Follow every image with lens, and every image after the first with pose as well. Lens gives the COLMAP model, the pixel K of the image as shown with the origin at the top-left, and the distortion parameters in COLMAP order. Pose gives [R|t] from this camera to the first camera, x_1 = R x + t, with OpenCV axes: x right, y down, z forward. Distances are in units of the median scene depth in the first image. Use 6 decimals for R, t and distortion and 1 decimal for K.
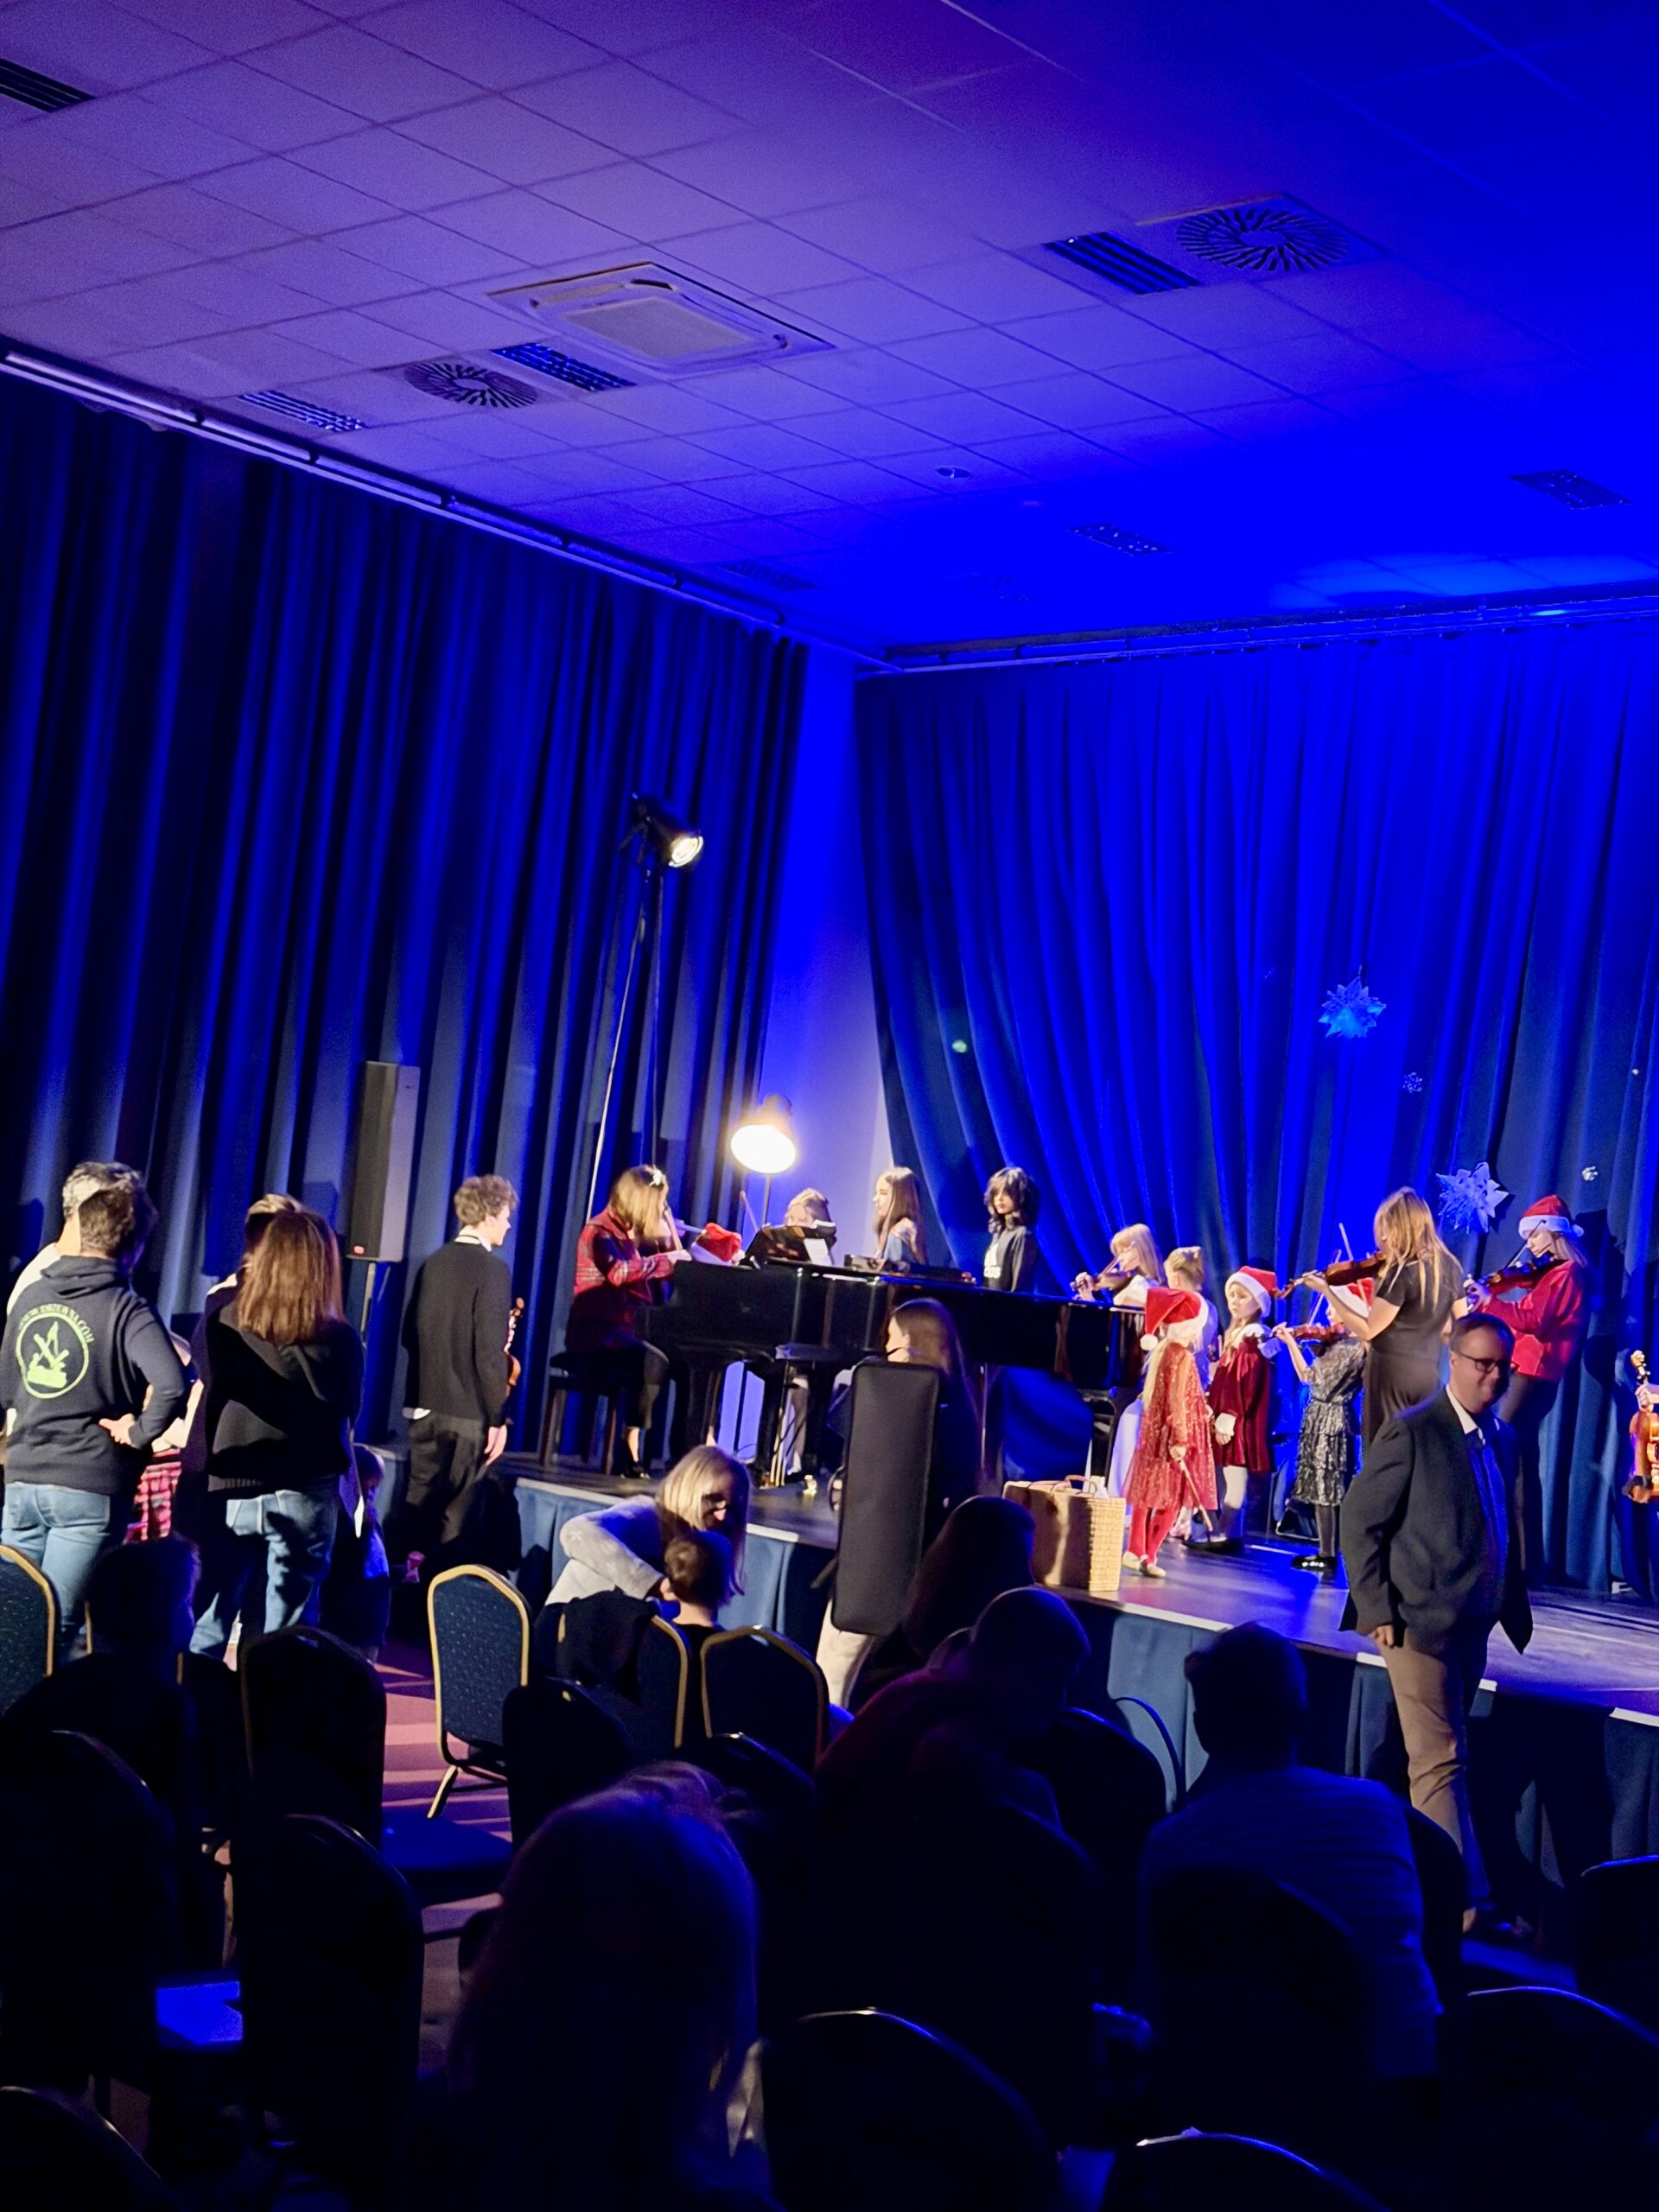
lens RADIAL K [[3034.5, 0, 829.5], [0, 3034.5, 1106.0], [0, 0, 1]] dist [0.012486, 0.010024]
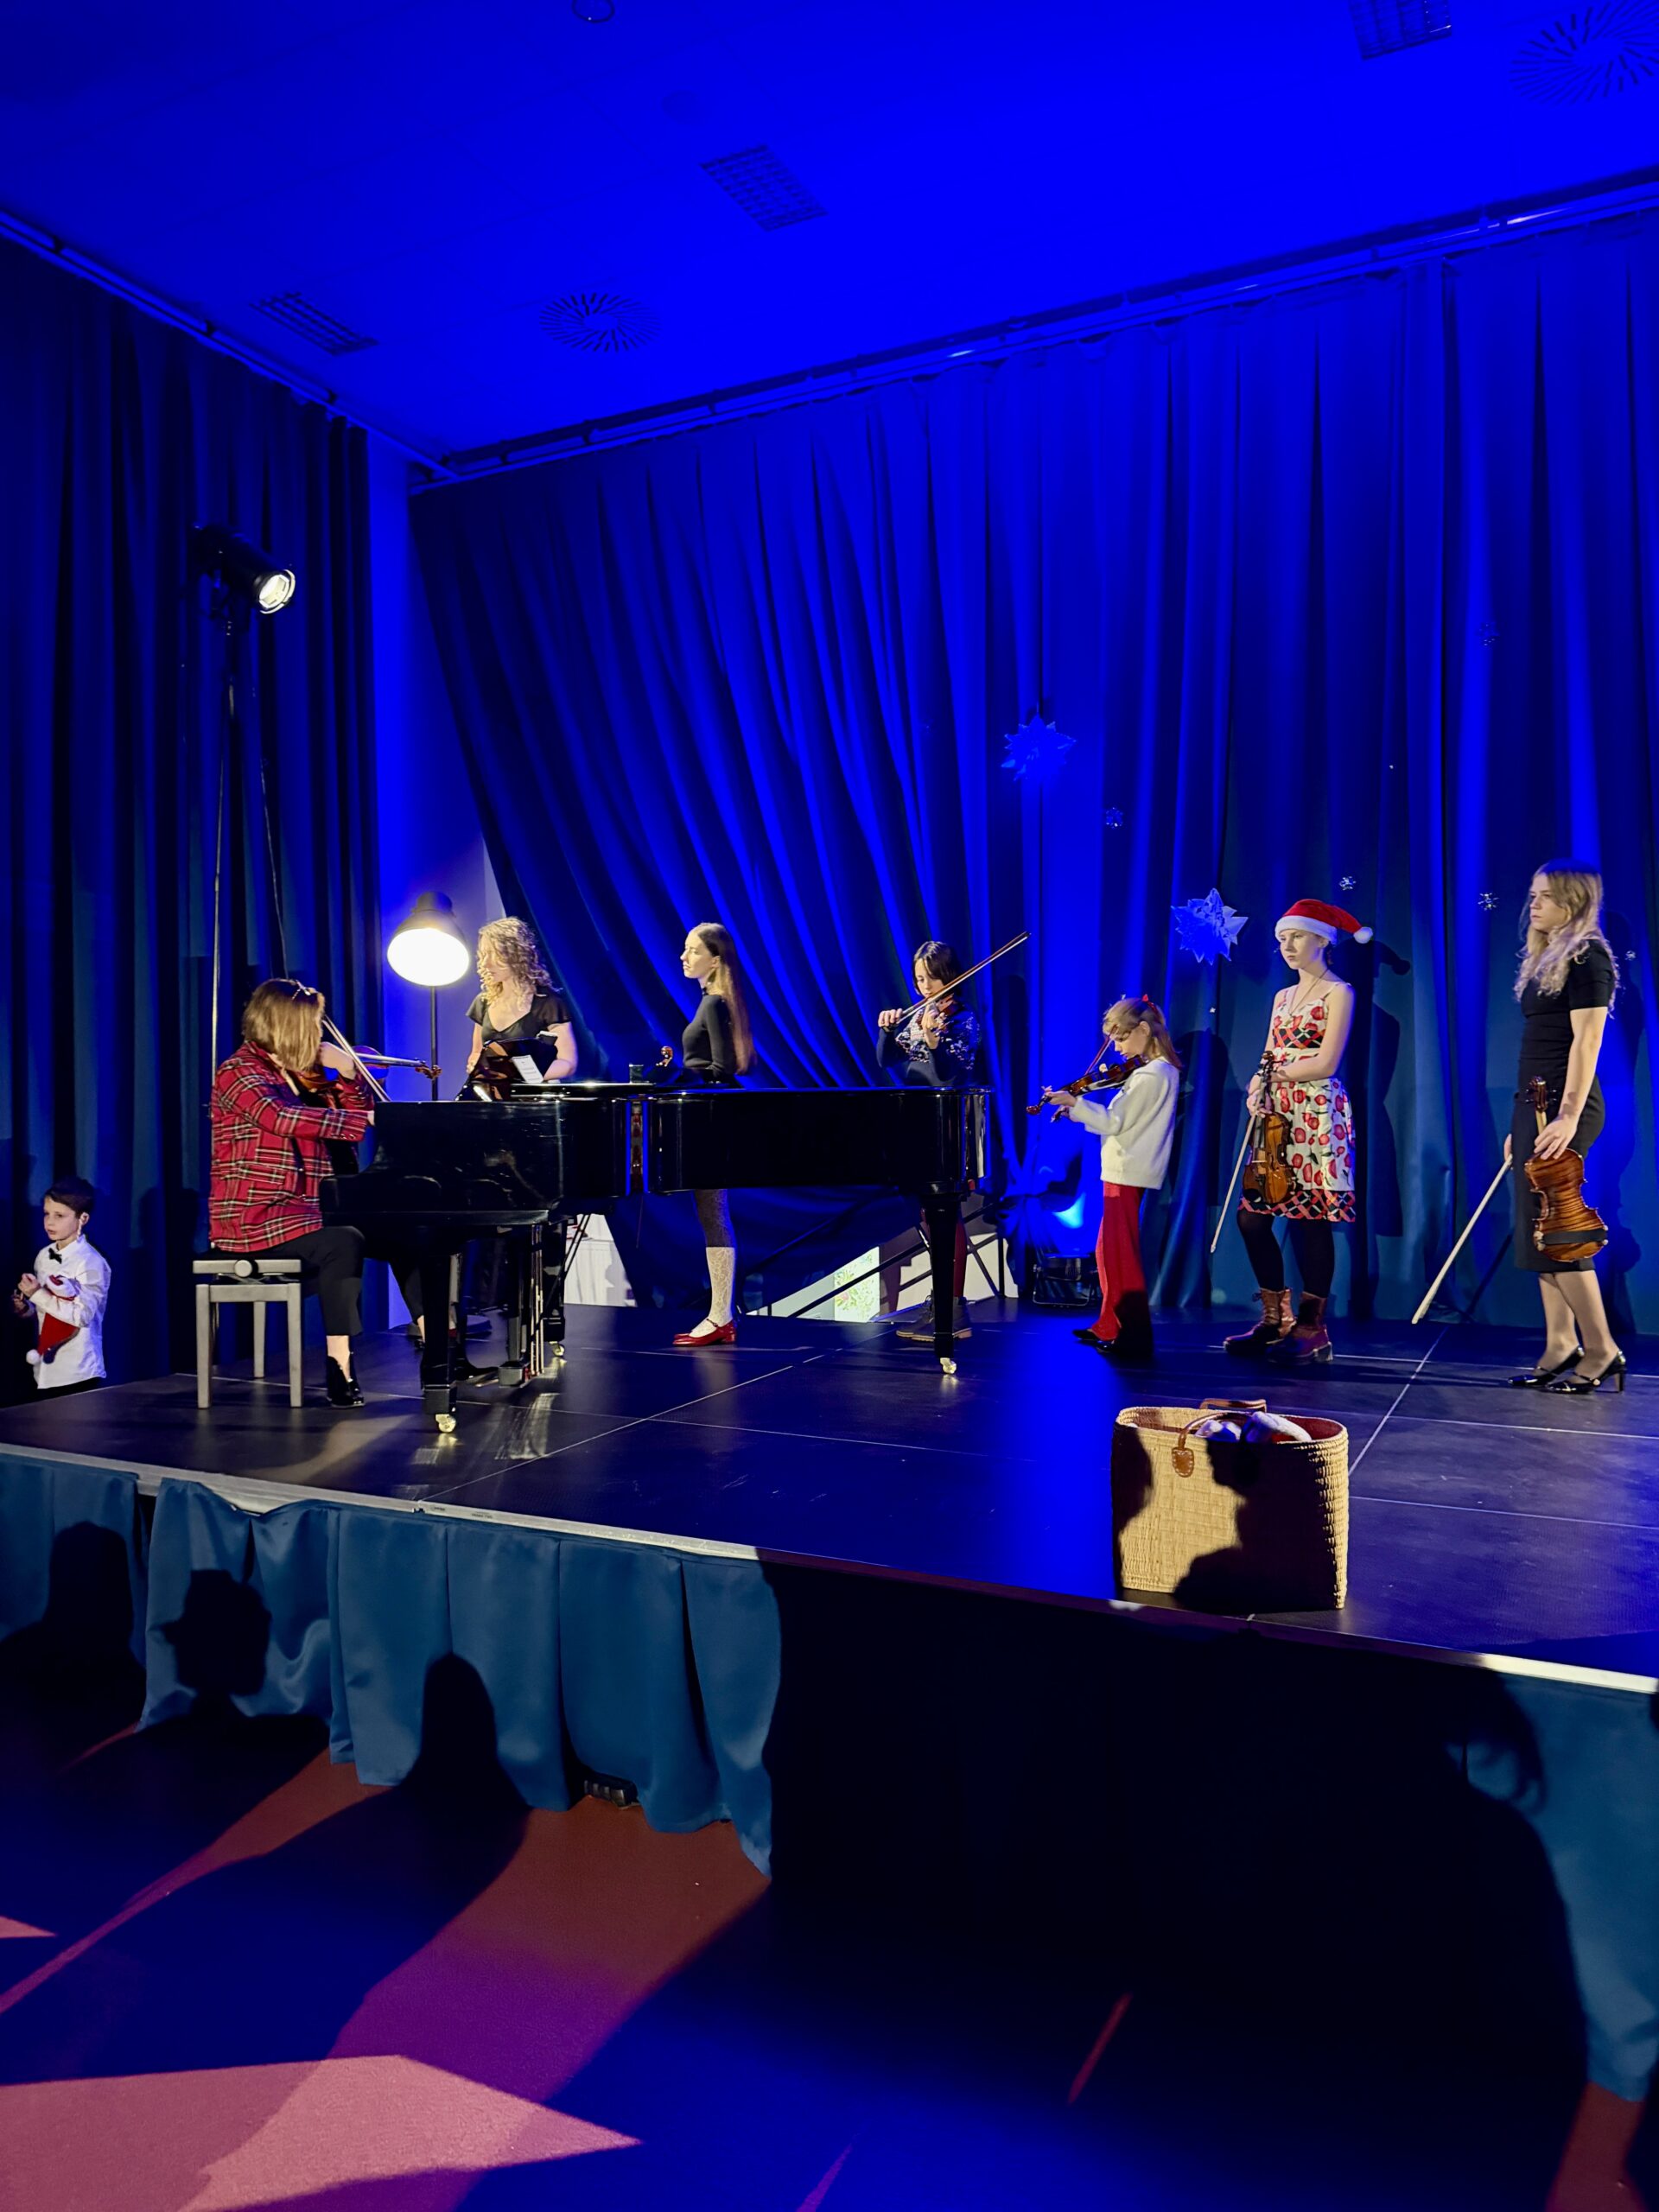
lens RADIAL K [[1551.2, 0, 829.5], [0, 1551.2, 1106.0], [0, 0, 1]] dist [0.081982, -0.138203]
pose [[0.943539, -0.132432, 0.303638, -0.053934], [0.107585, 0.989430, 0.097229, 0.025295], [-0.313304, -0.059072, 0.947814, 0.569856]]
